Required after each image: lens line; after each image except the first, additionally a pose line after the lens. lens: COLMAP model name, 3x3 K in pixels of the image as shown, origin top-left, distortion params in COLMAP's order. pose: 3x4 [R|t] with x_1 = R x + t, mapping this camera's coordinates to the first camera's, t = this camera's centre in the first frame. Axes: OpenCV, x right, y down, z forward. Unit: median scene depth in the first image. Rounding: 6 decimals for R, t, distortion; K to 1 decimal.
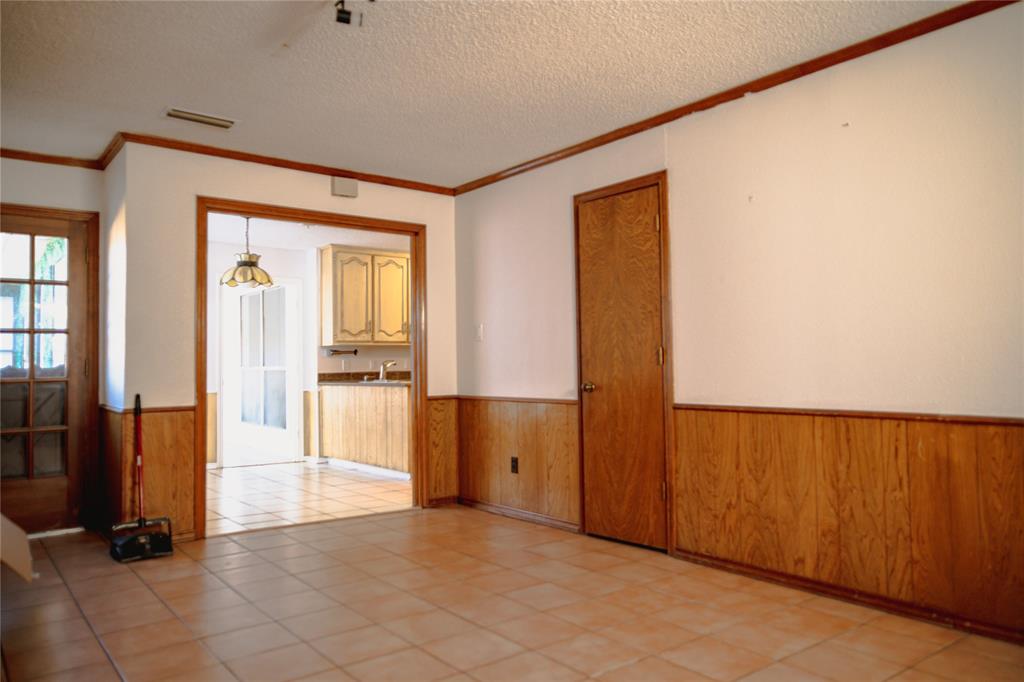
lens RADIAL K [[735.1, 0, 510.0], [0, 735.1, 335.9], [0, 0, 1]] dist [-0.019400, 0.022166]
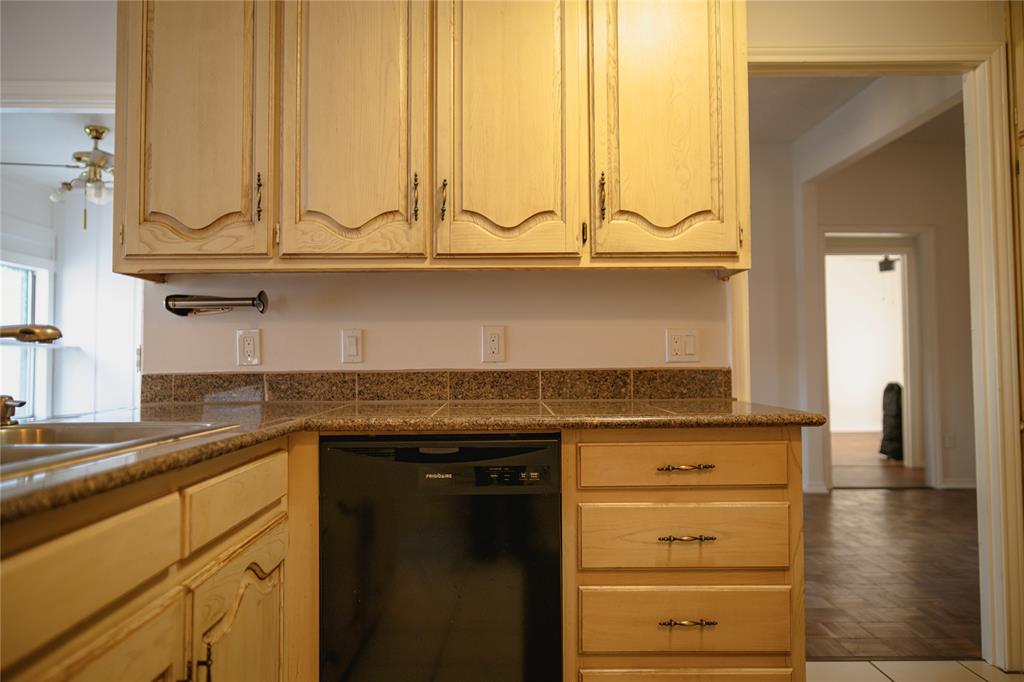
lens RADIAL K [[735.1, 0, 503.7], [0, 735.1, 335.8], [0, 0, 1]] dist [-0.019400, 0.022166]
pose [[0.790000, -0.011903, -0.612992, 0.035310], [0.017707, 0.999837, 0.003405, 0.037360], [0.612852, -0.013544, 0.790082, 0.859718]]
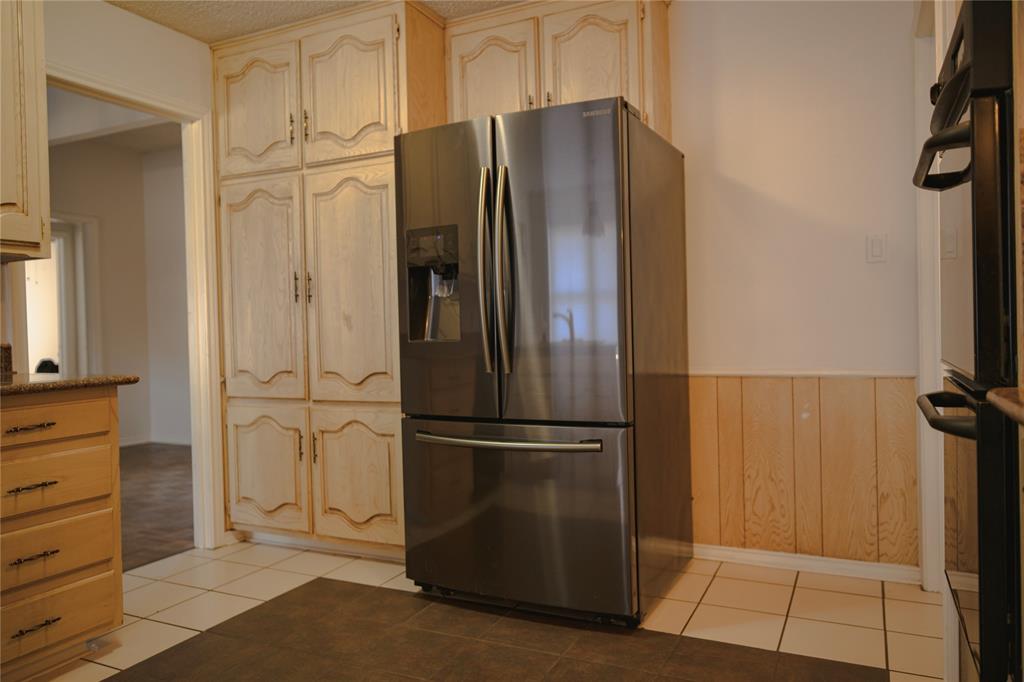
lens RADIAL K [[735.1, 0, 506.3], [0, 735.1, 334.2], [0, 0, 1]] dist [-0.019400, 0.022166]
pose [[0.899070, -0.010749, 0.437673, -0.019049], [-0.006436, 0.999266, 0.037762, 0.034802], [-0.437758, -0.036768, 0.898341, 0.760874]]
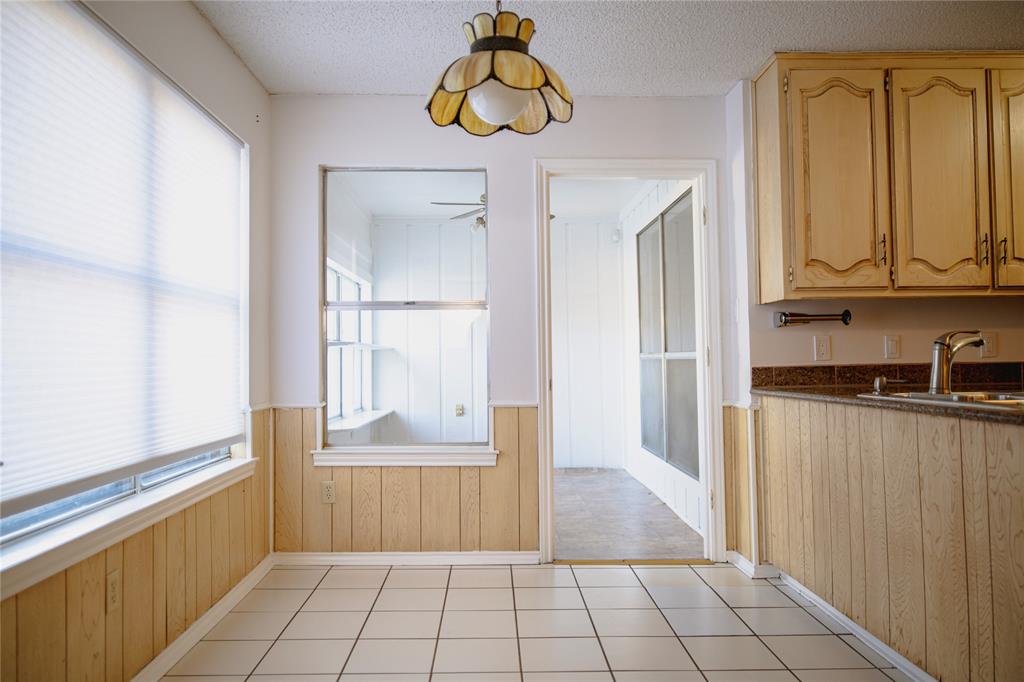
lens RADIAL K [[735.1, 0, 503.9], [0, 735.1, 334.1], [0, 0, 1]] dist [-0.019400, 0.022166]
pose [[0.797026, -0.016276, -0.603725, -0.118329], [0.023695, 0.999710, 0.004330, 0.026540], [0.603479, -0.017756, 0.797181, 0.572038]]
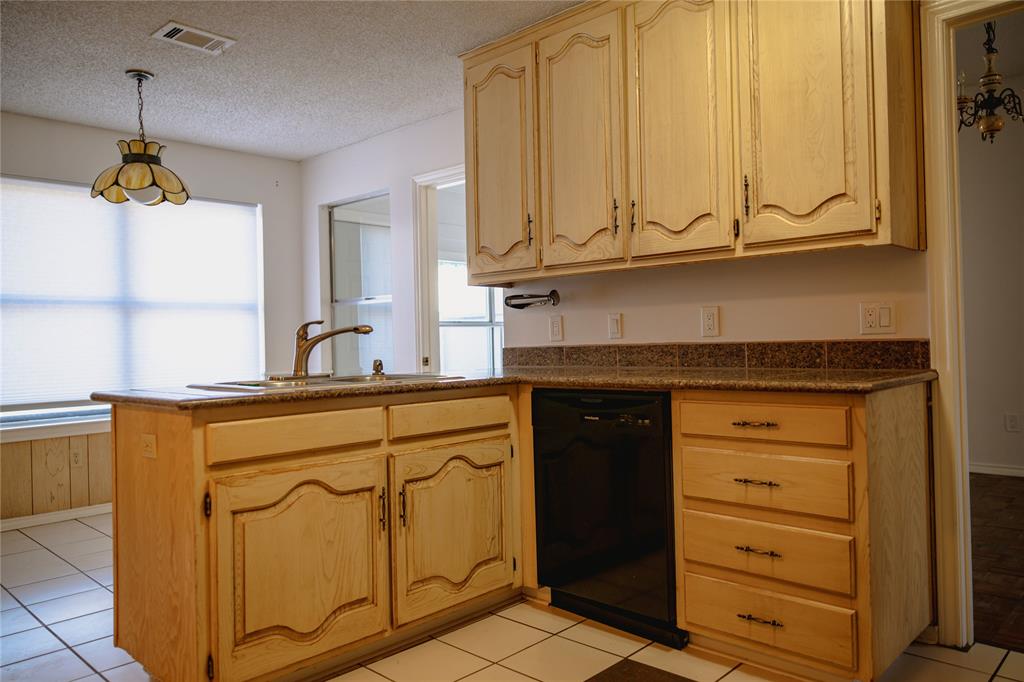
lens RADIAL K [[735.1, 0, 502.6], [0, 735.1, 339.7], [0, 0, 1]] dist [-0.019400, 0.022166]
pose [[0.134902, 0.011139, -0.990796, 0.194899], [0.059517, 0.998040, 0.019324, 0.037476], [0.989070, -0.061576, 0.133974, 0.942736]]
